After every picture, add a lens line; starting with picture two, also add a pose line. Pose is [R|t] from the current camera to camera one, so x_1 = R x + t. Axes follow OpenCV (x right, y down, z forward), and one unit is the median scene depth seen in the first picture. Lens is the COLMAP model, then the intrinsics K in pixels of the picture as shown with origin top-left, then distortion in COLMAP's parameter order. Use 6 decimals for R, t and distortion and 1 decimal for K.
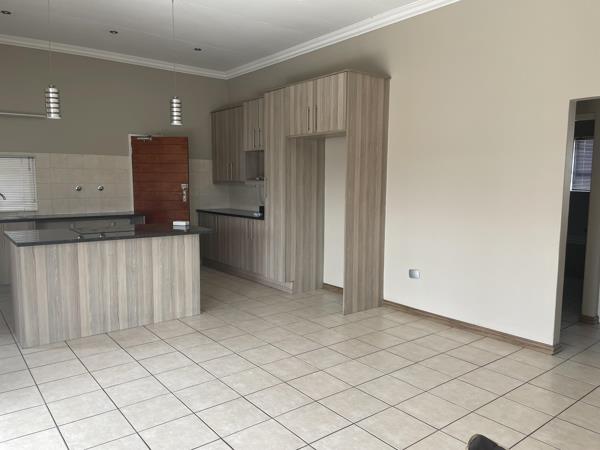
lens RADIAL K [[456.2, 0, 300.0], [0, 456.2, 225.0], [0, 0, 1]] dist [0.119356, -0.154853]
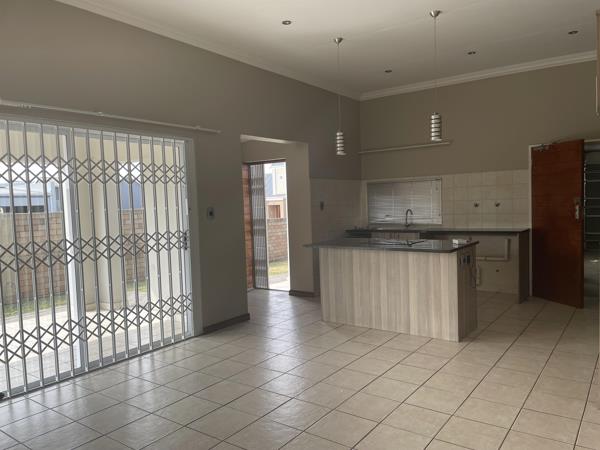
lens RADIAL K [[456.2, 0, 300.0], [0, 456.2, 225.0], [0, 0, 1]] dist [0.119356, -0.154853]
pose [[0.275364, 0.033744, -0.960748, 0.471556], [-0.061215, 0.997971, 0.017506, -0.028727], [0.959389, 0.053992, 0.276871, 0.355895]]
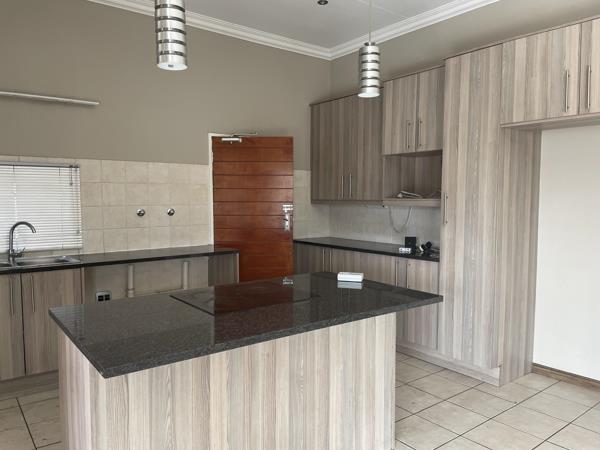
lens RADIAL K [[456.2, 0, 300.0], [0, 456.2, 225.0], [0, 0, 1]] dist [0.119356, -0.154853]
pose [[0.999980, -0.004255, -0.004718, -0.267698], [0.004082, 0.999344, -0.035979, -0.039537], [0.004868, 0.035959, 0.999341, 0.370533]]
